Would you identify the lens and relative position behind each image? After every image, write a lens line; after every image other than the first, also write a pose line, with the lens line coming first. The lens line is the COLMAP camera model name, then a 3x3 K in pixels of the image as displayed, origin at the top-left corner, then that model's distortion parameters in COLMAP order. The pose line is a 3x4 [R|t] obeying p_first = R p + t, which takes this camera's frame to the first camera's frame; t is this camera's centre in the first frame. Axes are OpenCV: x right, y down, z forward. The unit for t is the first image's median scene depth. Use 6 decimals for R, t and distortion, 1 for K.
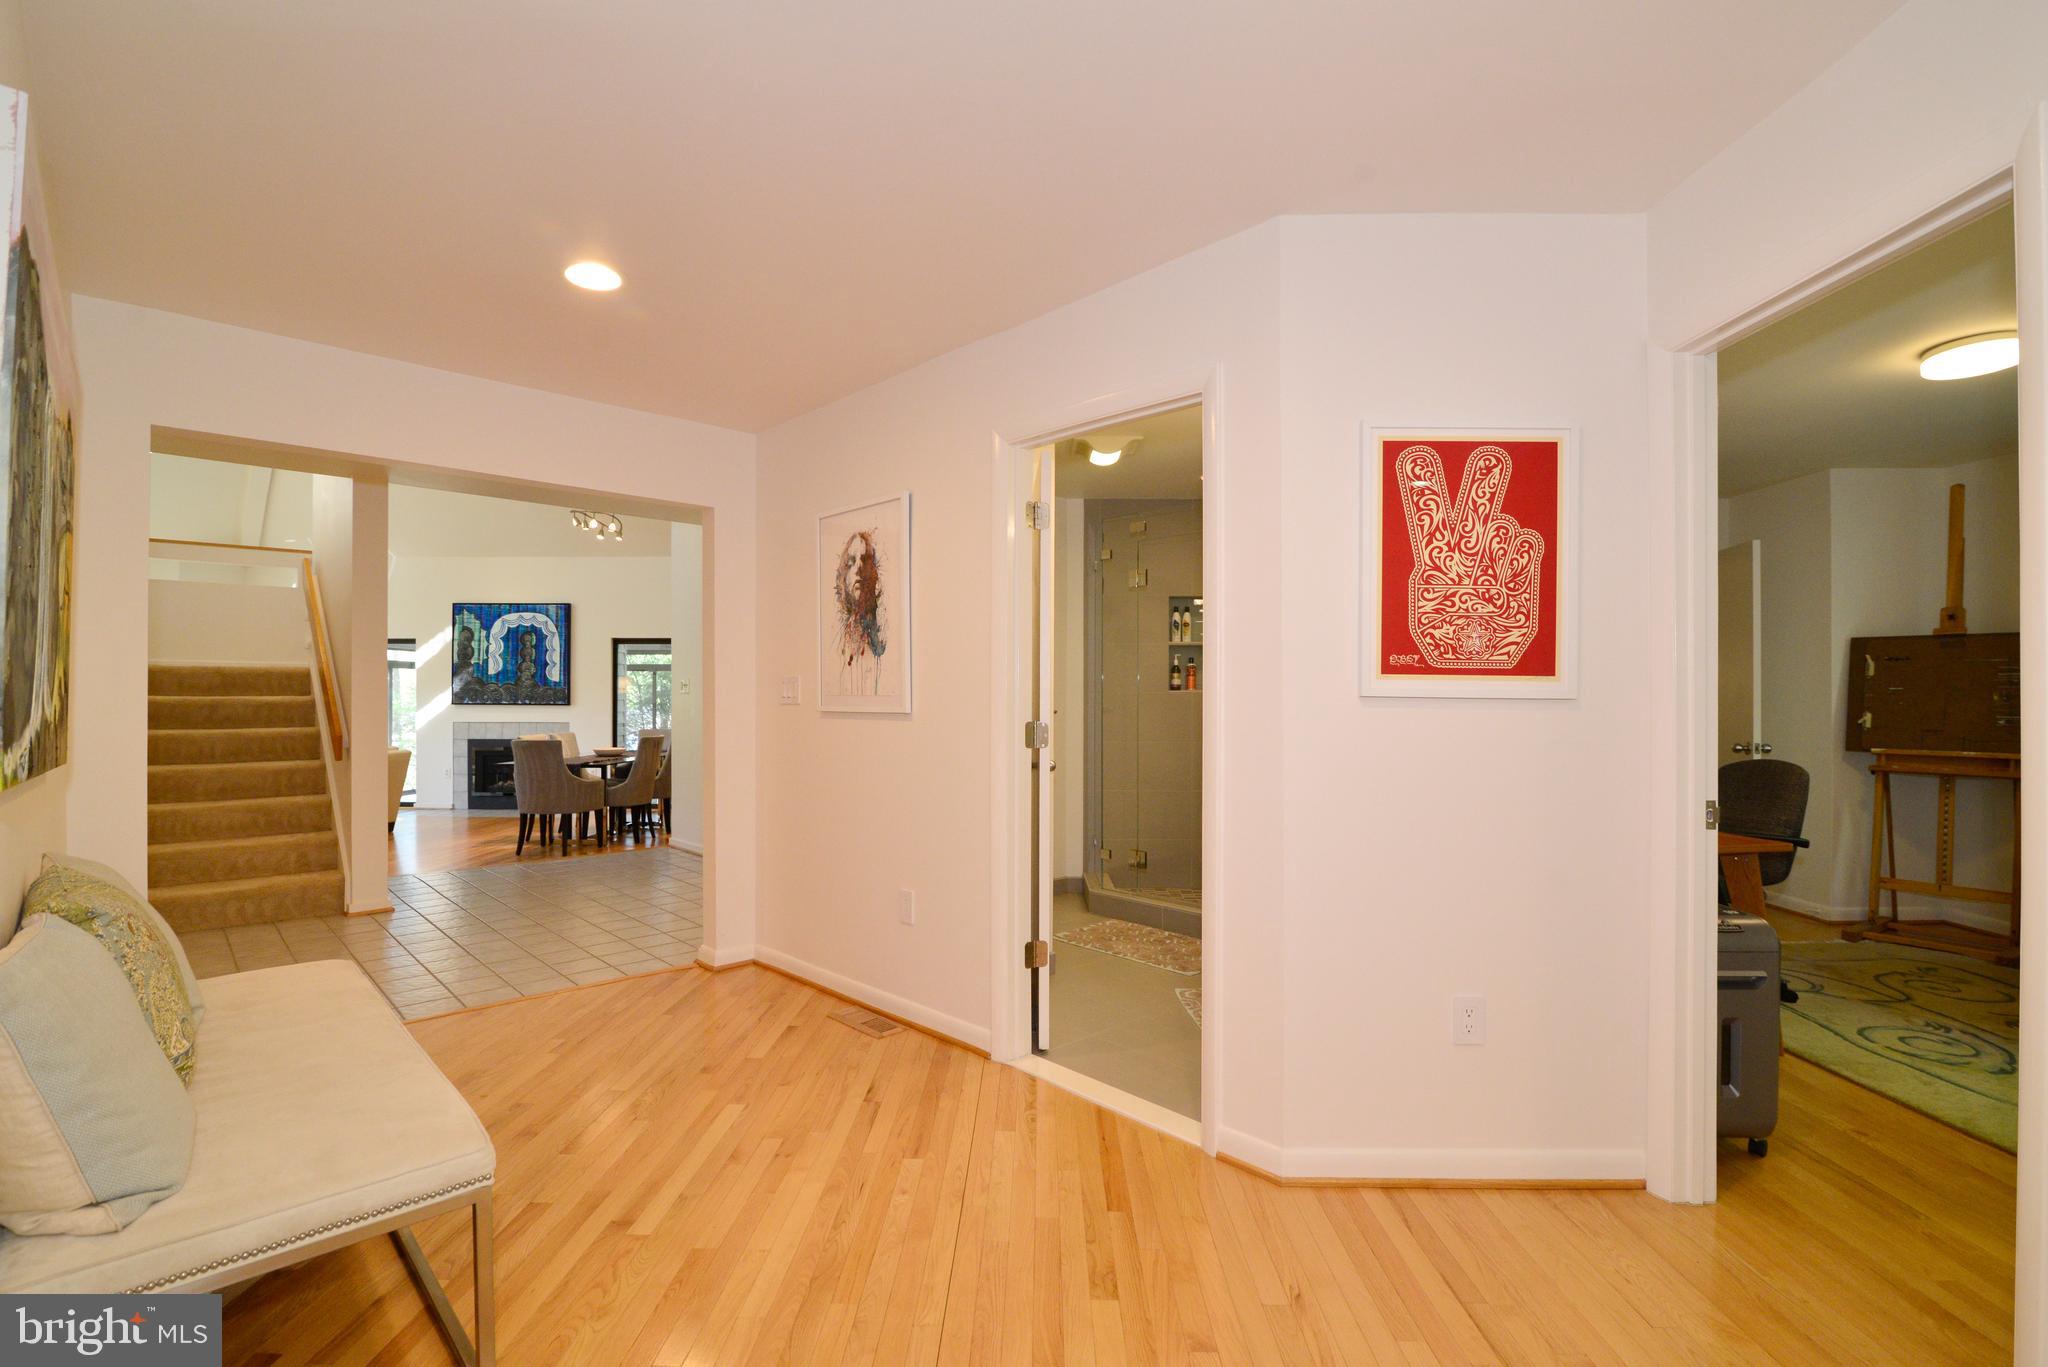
lens RADIAL K [[930.1, 0, 1021.5], [0, 930.1, 692.0], [0, 0, 1]] dist [-0.021551, 0.000562]
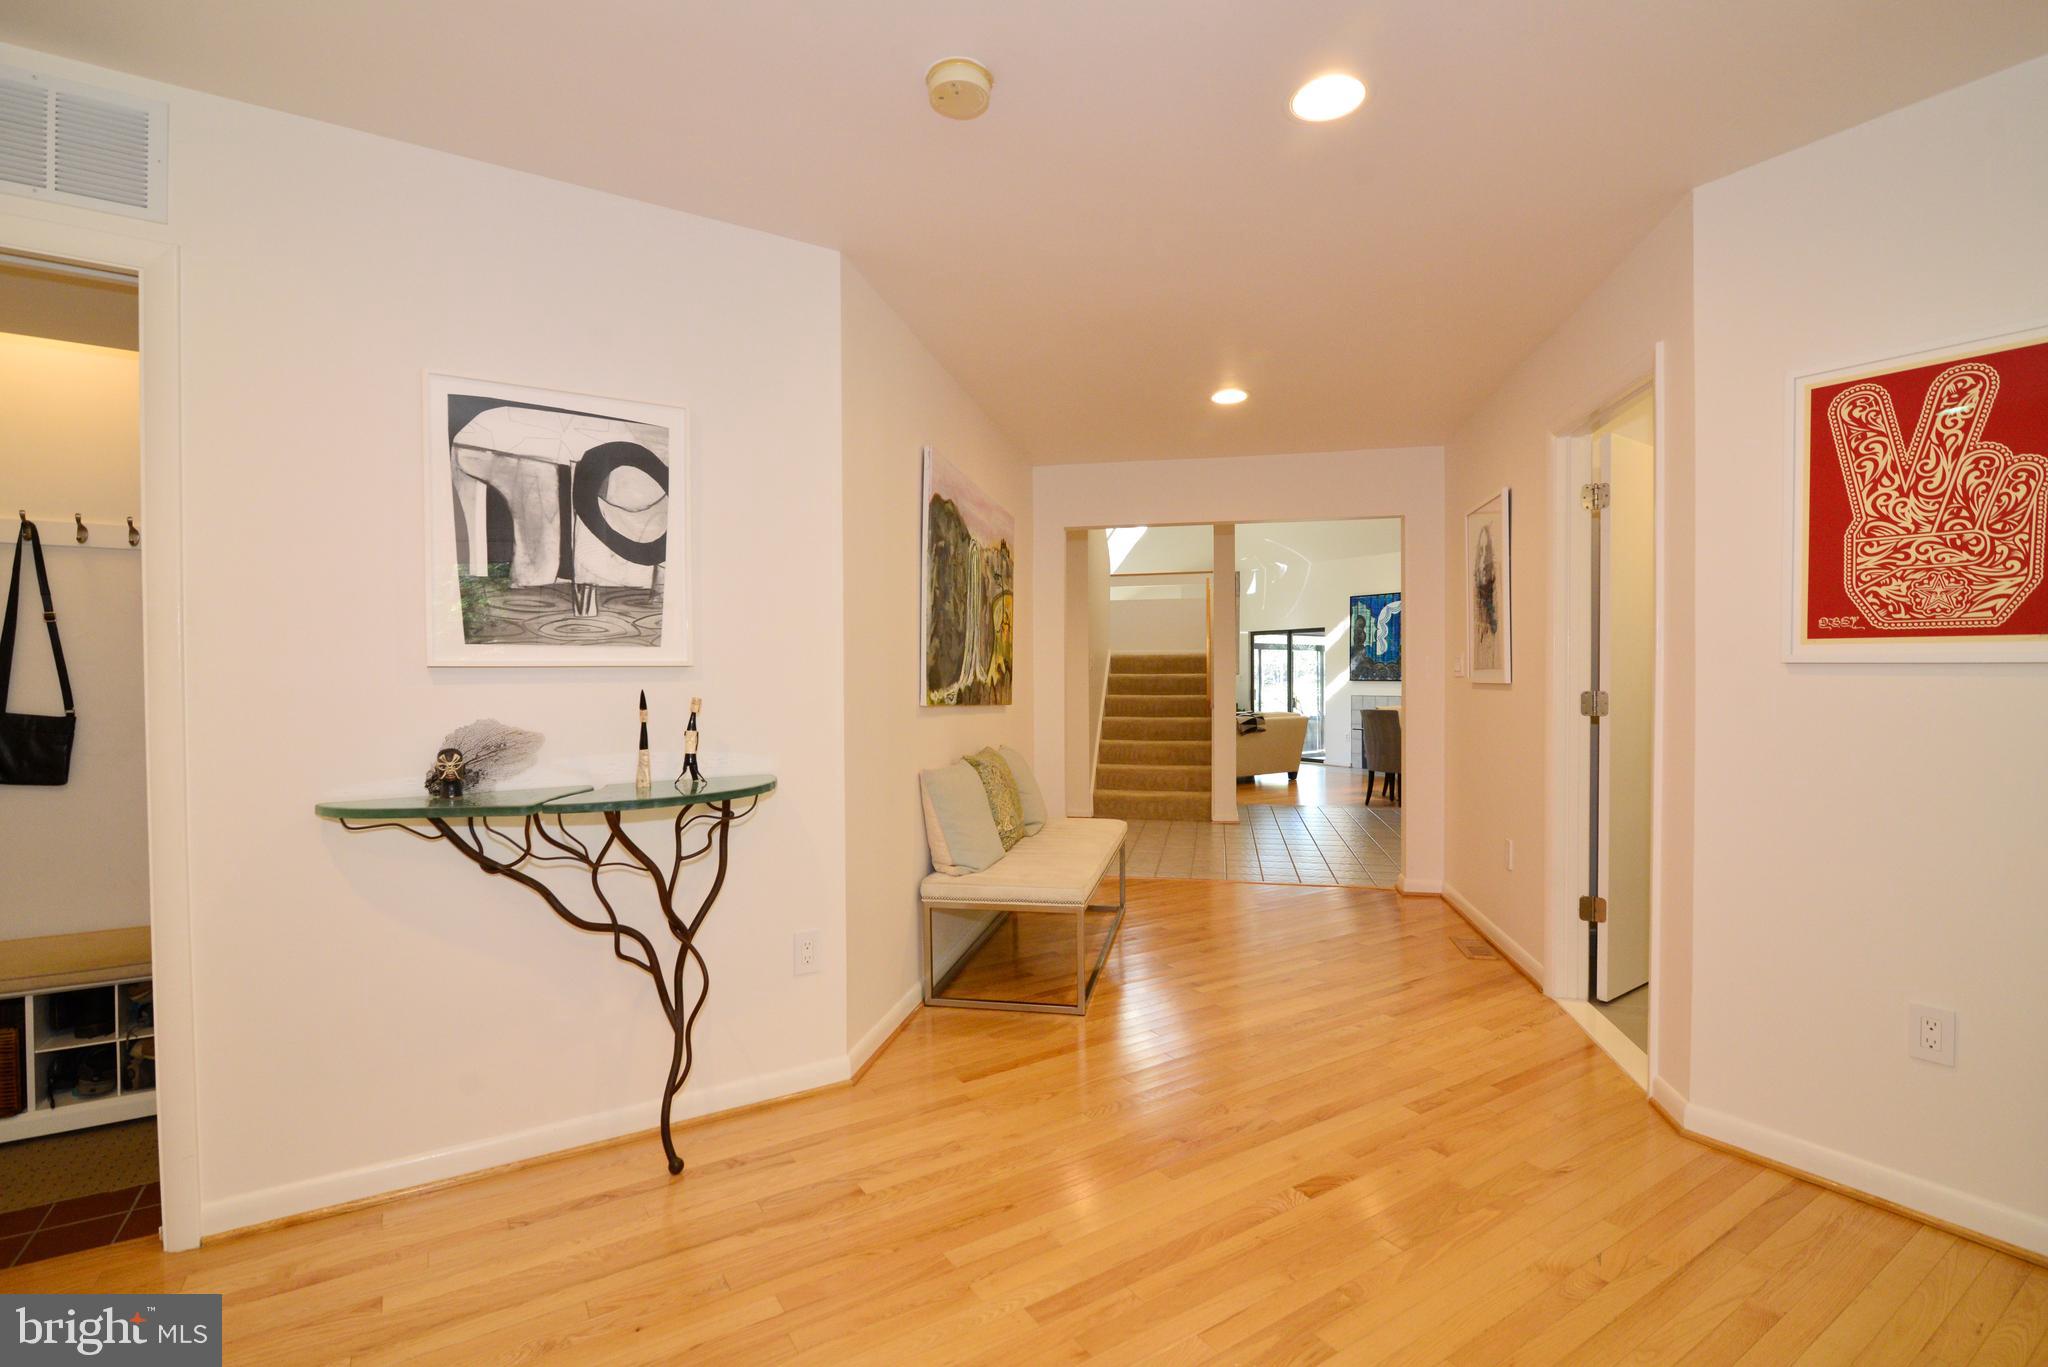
lens RADIAL K [[930.1, 0, 1021.5], [0, 930.1, 692.0], [0, 0, 1]] dist [-0.021551, 0.000562]
pose [[0.562363, 0.010072, -0.826829, 0.710013], [0.009131, 0.999789, 0.018389, 0.010239], [0.826840, -0.017891, 0.562152, -0.184227]]
